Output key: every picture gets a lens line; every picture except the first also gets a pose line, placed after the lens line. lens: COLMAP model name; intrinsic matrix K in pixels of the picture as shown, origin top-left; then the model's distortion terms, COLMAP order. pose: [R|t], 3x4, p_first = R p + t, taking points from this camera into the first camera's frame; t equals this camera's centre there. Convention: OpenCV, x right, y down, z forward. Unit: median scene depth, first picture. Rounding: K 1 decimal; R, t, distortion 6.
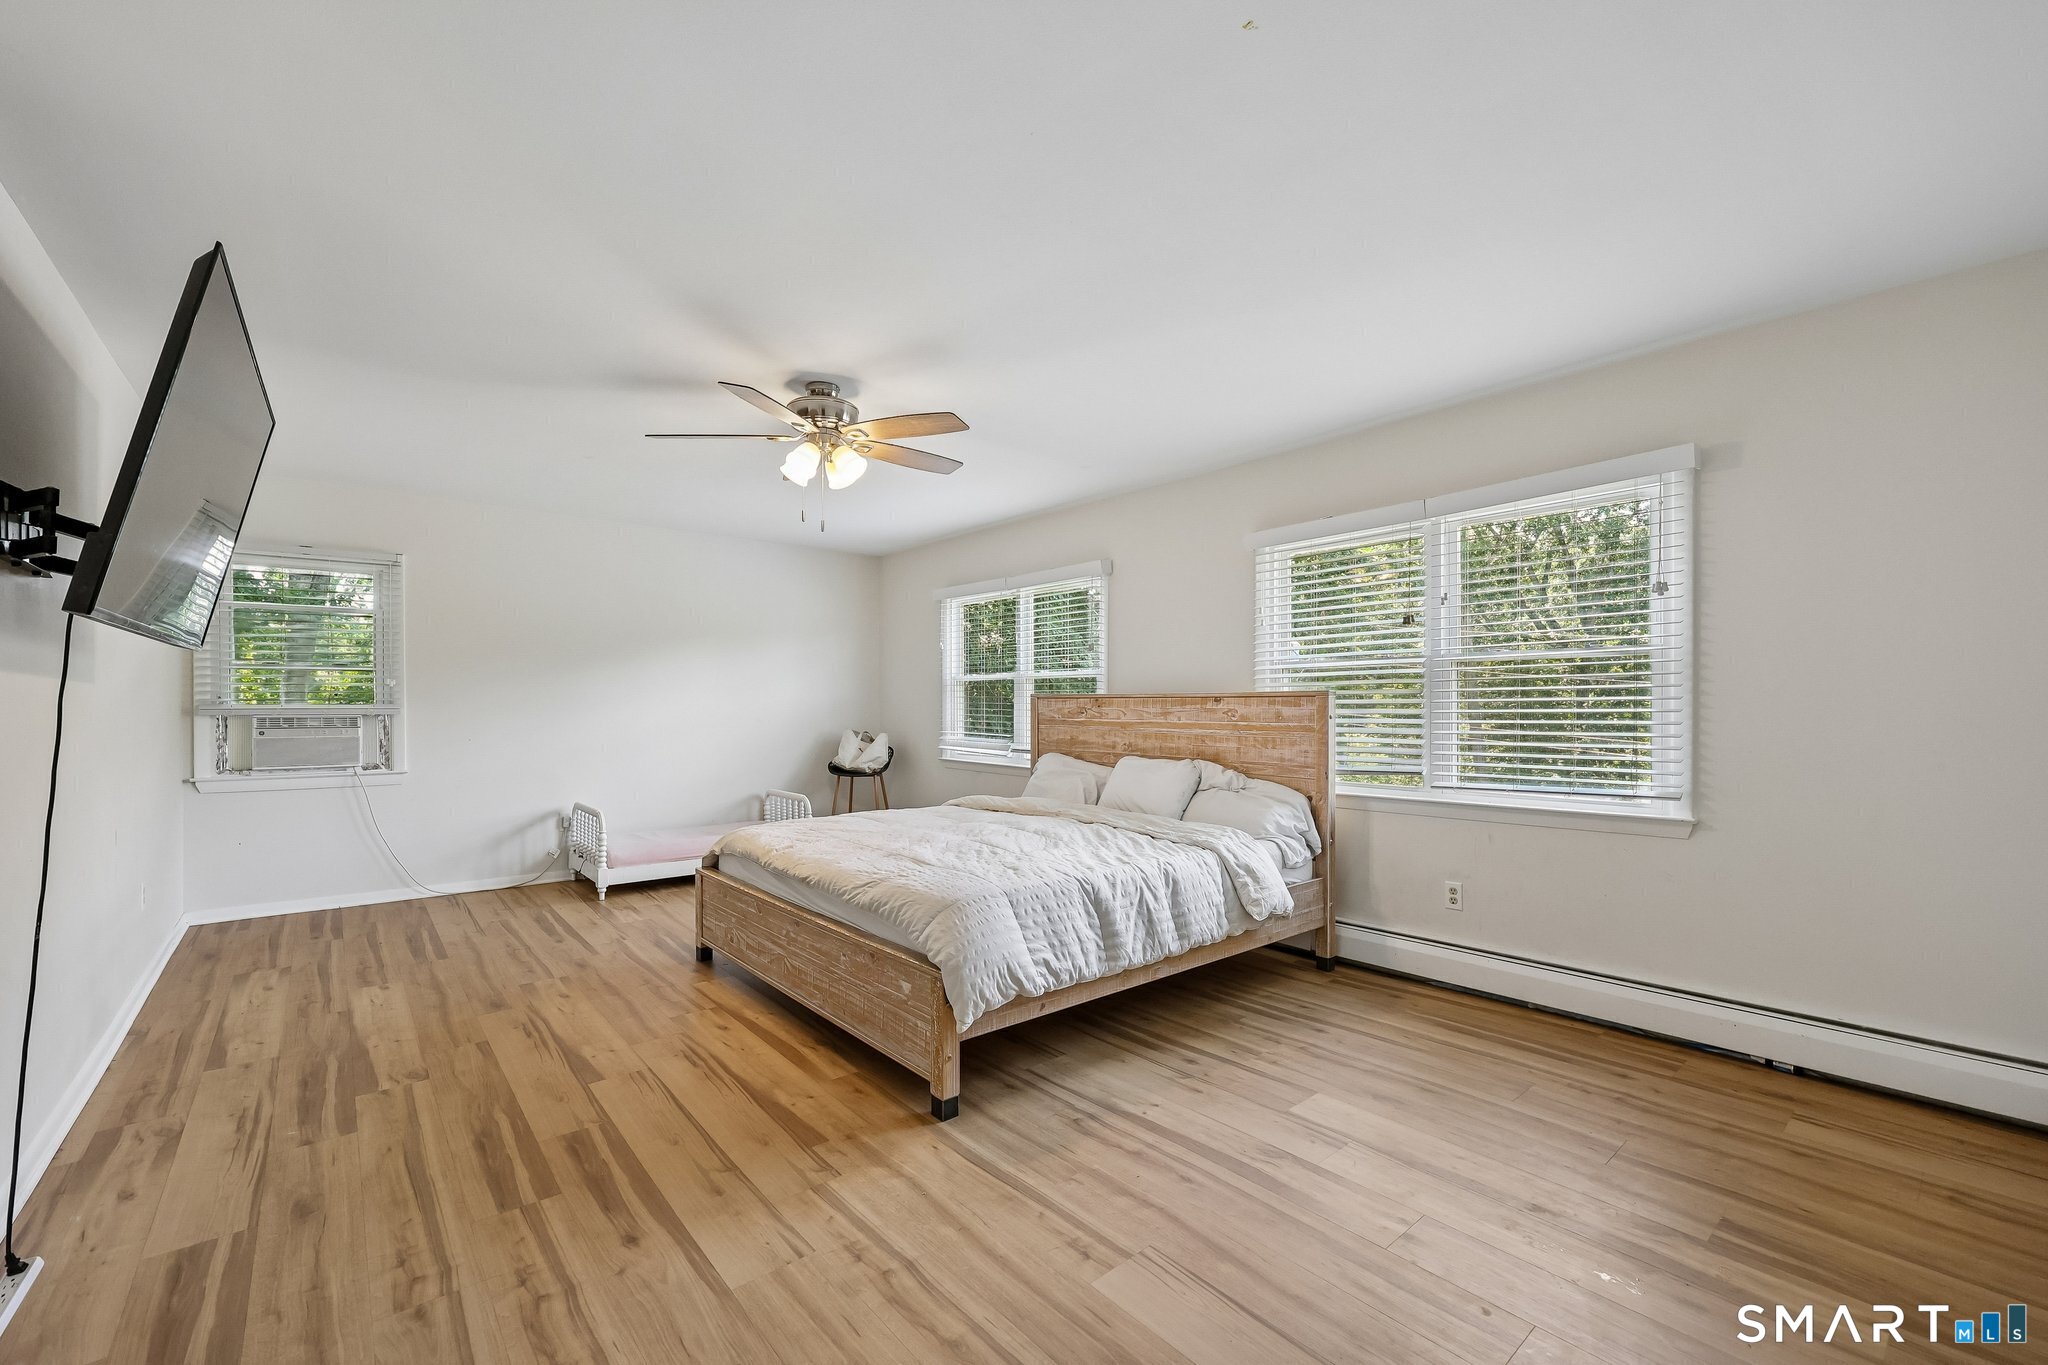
lens RADIAL K [[837.3, 0, 1023.5], [0, 837.3, 695.6], [0, 0, 1]] dist [0.000304, 0.000748]
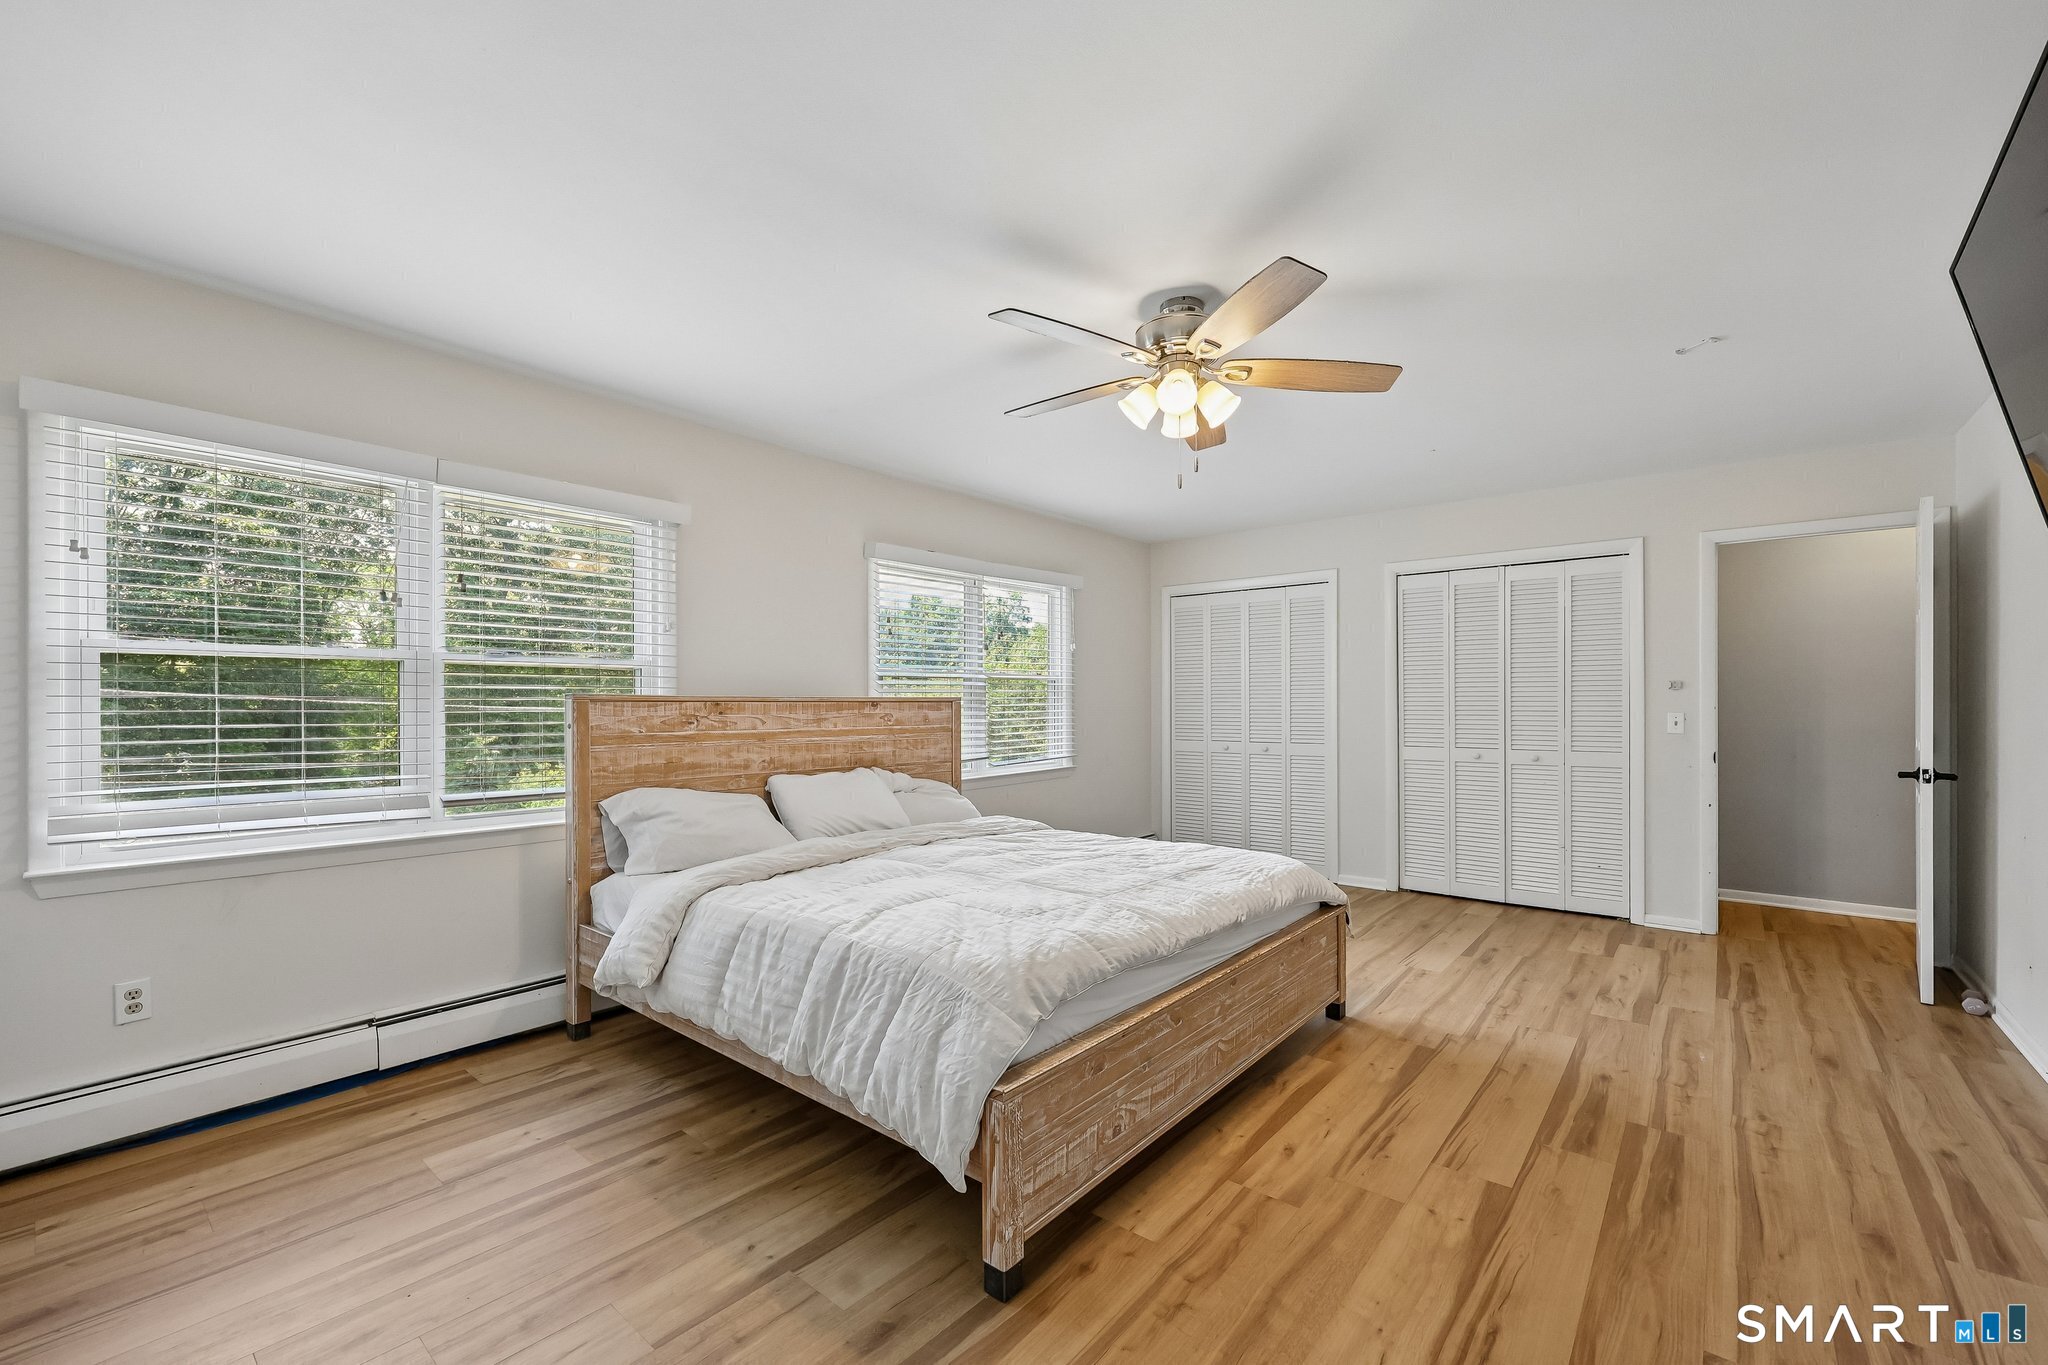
lens RADIAL K [[837.3, 0, 1021.5], [0, 837.3, 688.4], [0, 0, 1]] dist [0.000304, 0.000748]
pose [[-0.174394, 0.021318, 0.984445, -1.094805], [-0.006317, 0.999721, -0.022768, 0.010150], [-0.984656, -0.010189, -0.174211, 1.423036]]
